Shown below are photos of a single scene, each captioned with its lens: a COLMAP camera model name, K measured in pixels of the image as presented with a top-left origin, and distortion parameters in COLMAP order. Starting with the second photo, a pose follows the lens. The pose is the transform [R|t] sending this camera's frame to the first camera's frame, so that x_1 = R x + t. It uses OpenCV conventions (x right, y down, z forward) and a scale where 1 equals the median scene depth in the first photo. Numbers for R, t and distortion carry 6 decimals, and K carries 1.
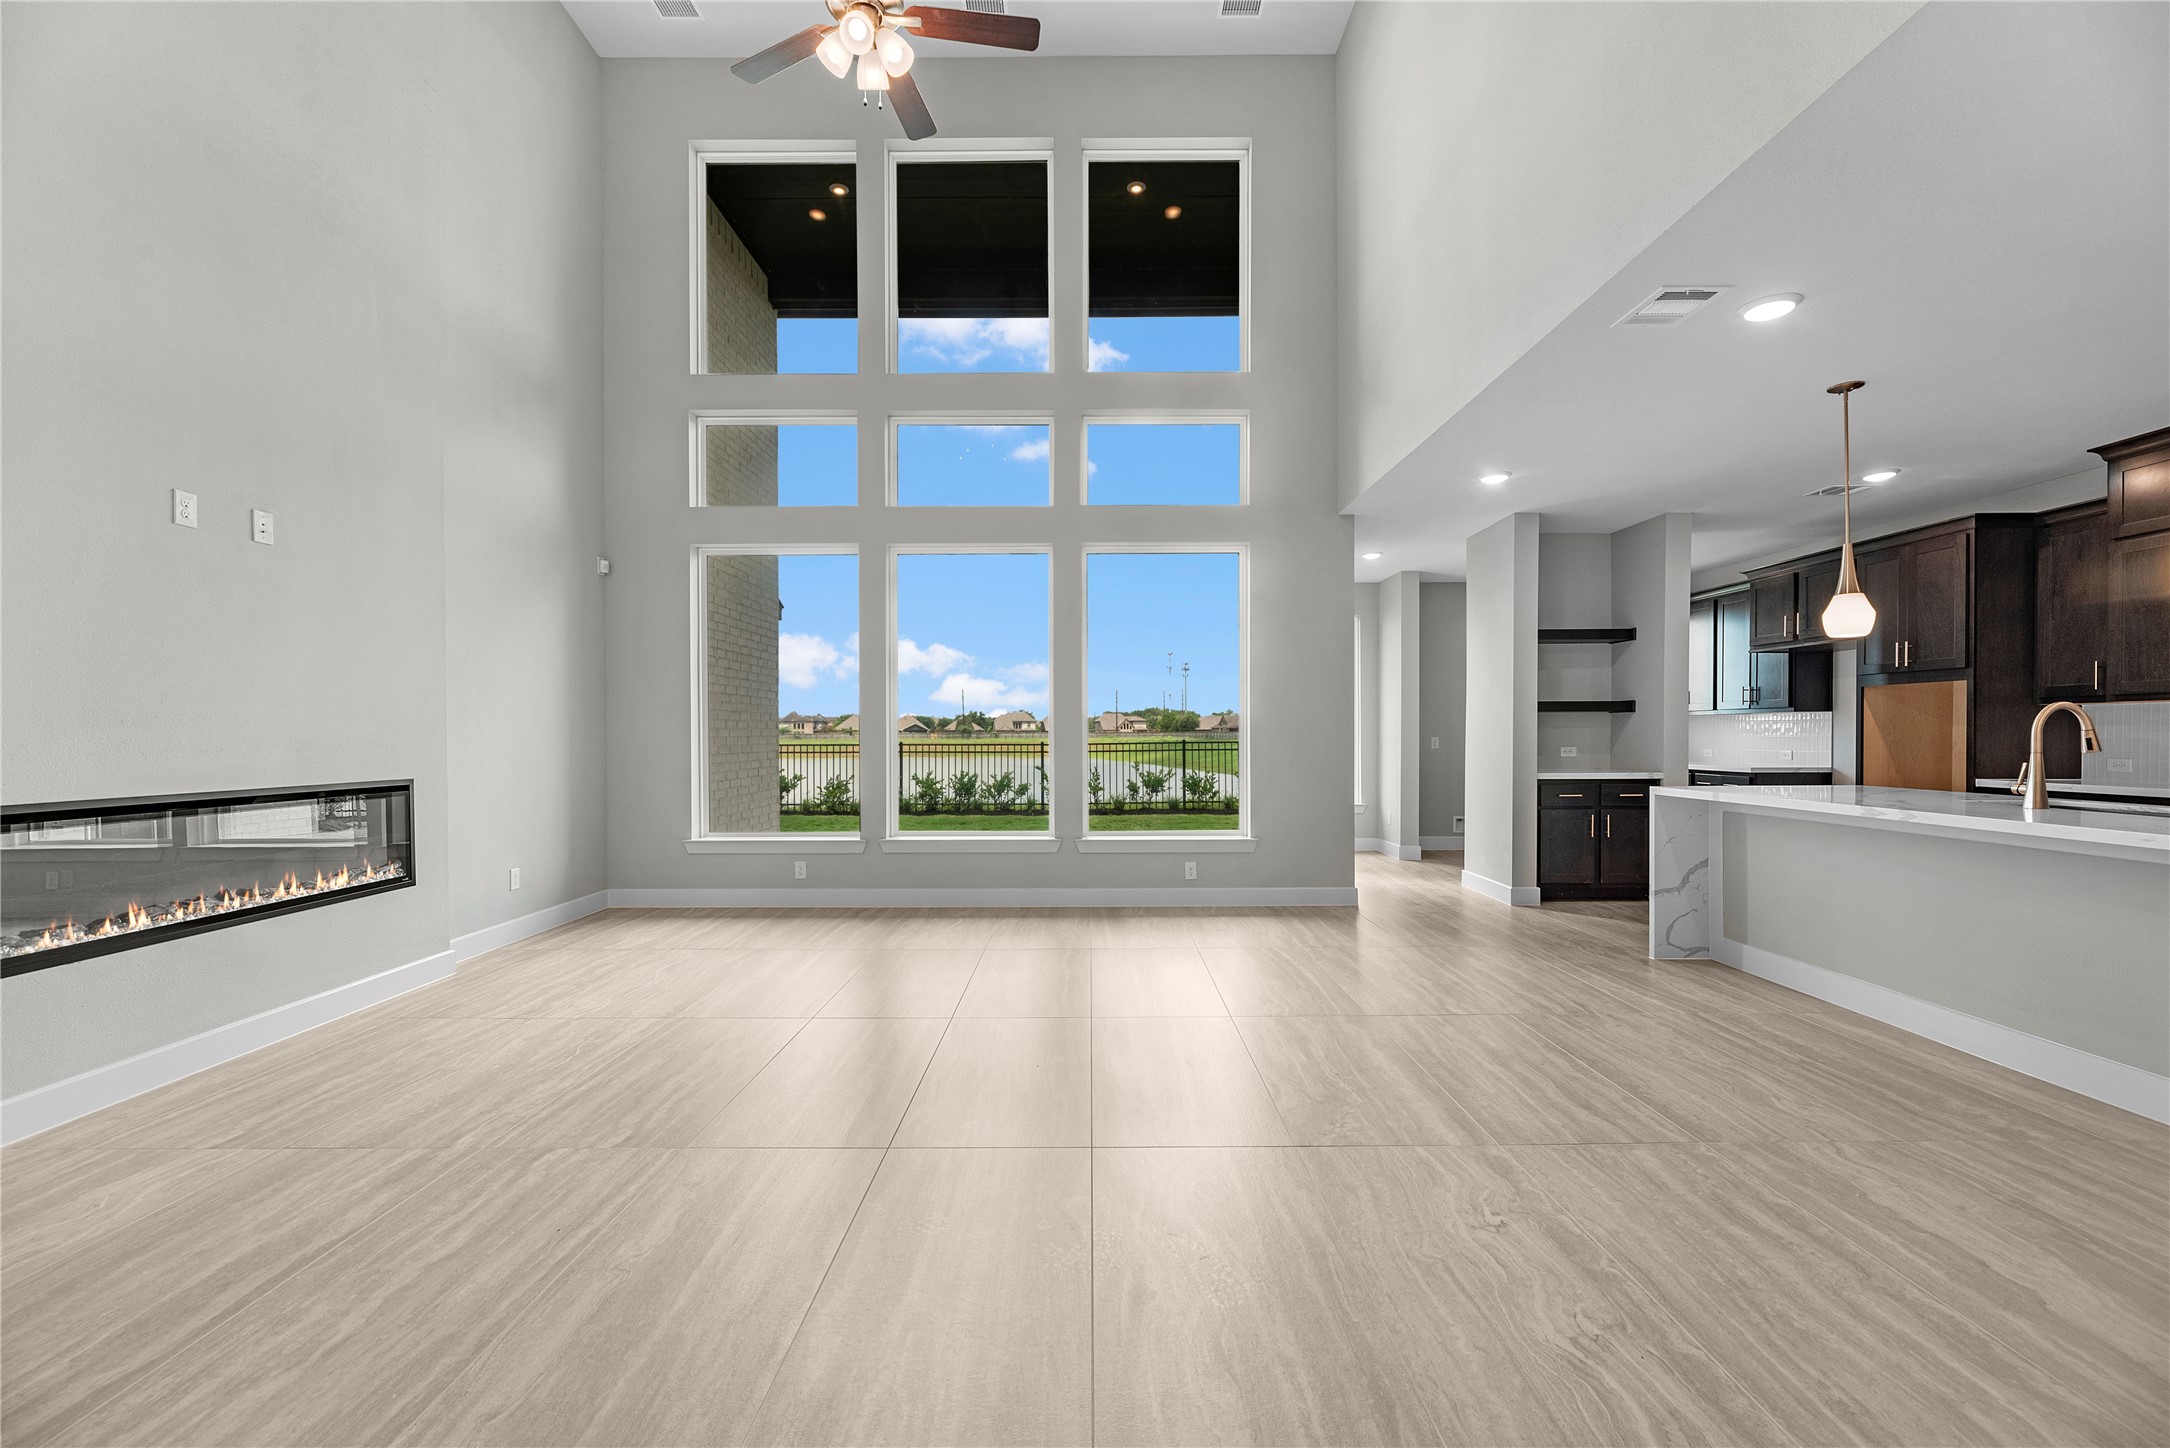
lens RADIAL K [[888.2, 0, 1065.5], [0, 888.2, 726.2], [0, 0, 1]] dist [0.000372, -0.000011]
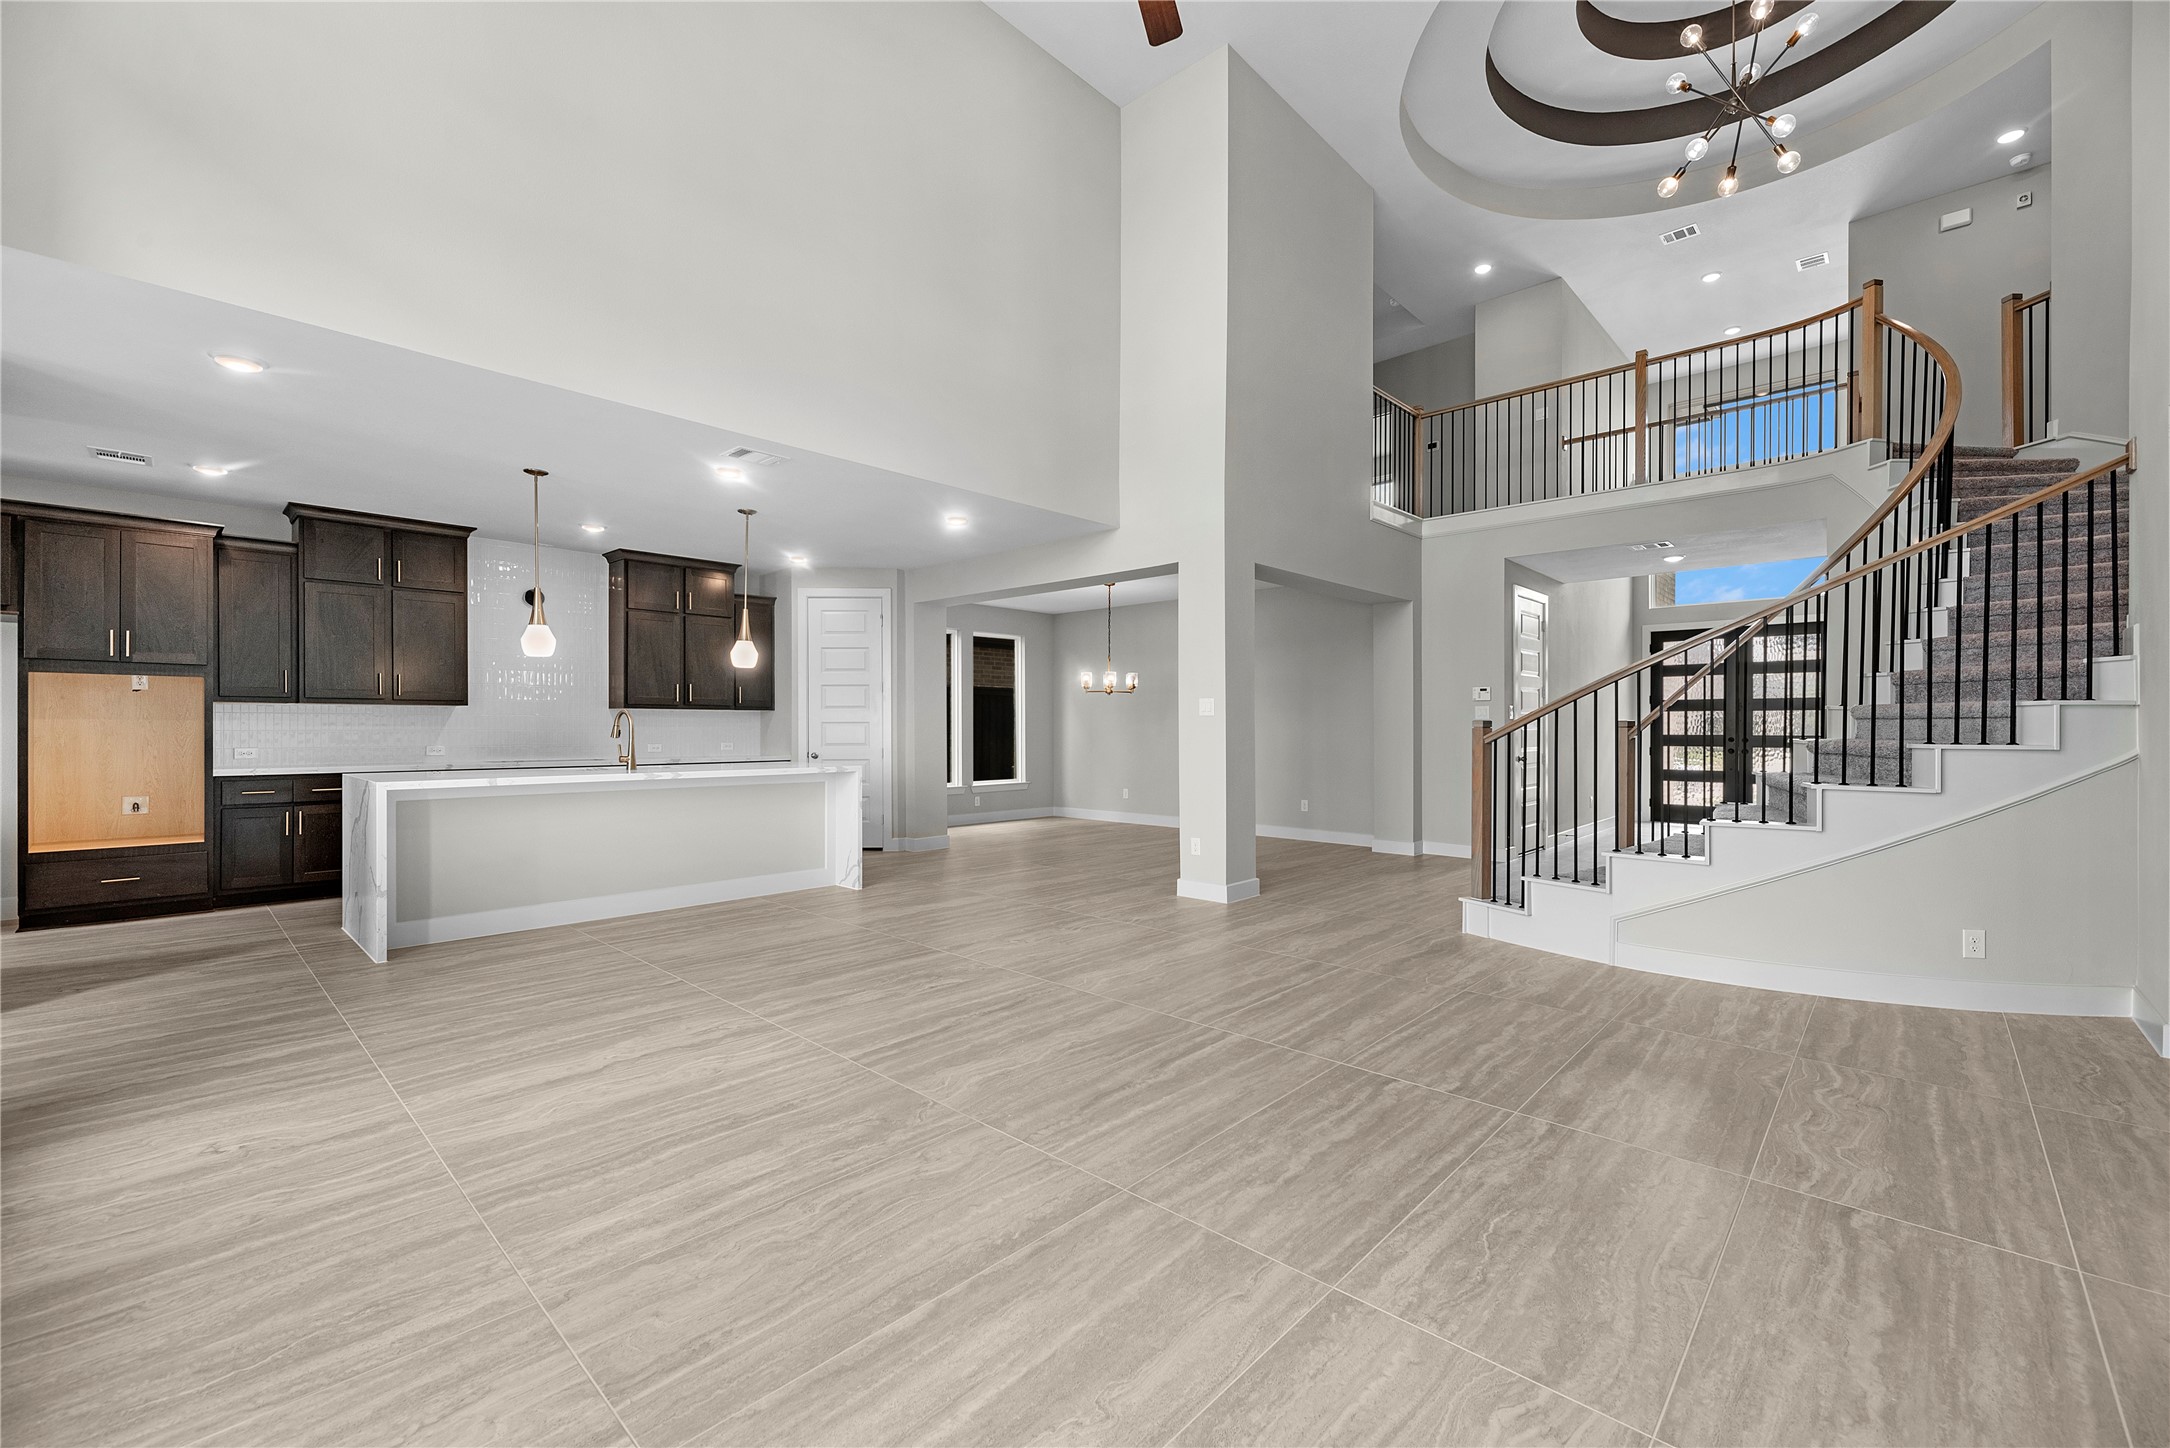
lens RADIAL K [[888.2, 0, 1077.0], [0, 888.2, 732.0], [0, 0, 1]] dist [0.000372, -0.000011]
pose [[-0.738956, -0.002165, 0.673750, -0.965400], [-0.004608, 0.999988, -0.001841, 0.014049], [-0.673738, -0.004466, -0.738957, 2.110989]]
